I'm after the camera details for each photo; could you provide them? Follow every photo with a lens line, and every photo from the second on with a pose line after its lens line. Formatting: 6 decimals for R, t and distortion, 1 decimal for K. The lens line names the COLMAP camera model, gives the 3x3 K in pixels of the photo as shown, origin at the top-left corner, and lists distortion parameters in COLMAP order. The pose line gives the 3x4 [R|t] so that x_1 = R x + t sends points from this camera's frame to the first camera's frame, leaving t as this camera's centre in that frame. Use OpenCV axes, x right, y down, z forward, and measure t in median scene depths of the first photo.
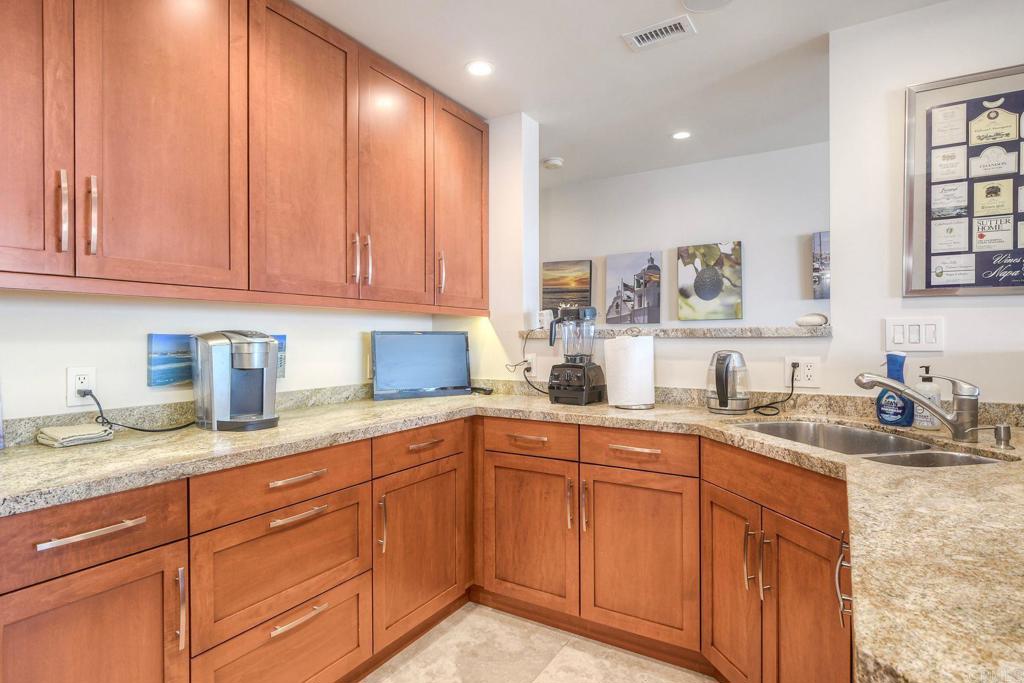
lens RADIAL K [[533.3, 0, 512.0], [0, 533.3, 341.5], [0, 0, 1]] dist [0.001722, 0.000588]
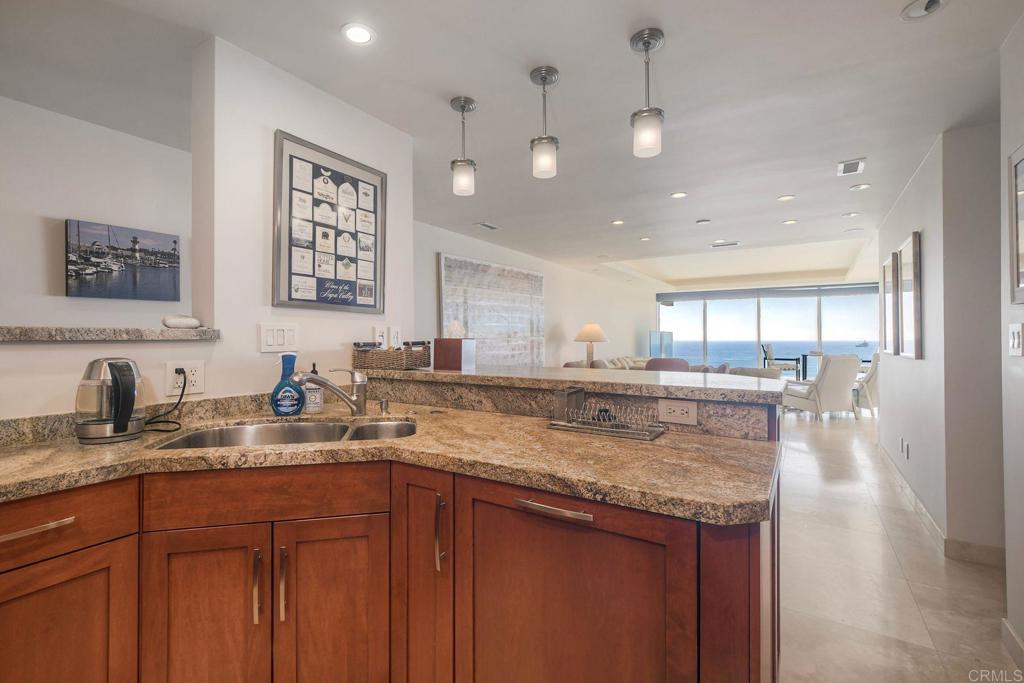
lens RADIAL K [[458.2, 0, 506.7], [0, 458.2, 337.4], [0, 0, 1]] dist [0.000470, -0.000135]
pose [[0.020006, 0.004937, 0.999788, -0.279615], [0.010756, 0.999929, -0.005153, -0.003592], [-0.999742, 0.010857, 0.019952, 0.498261]]
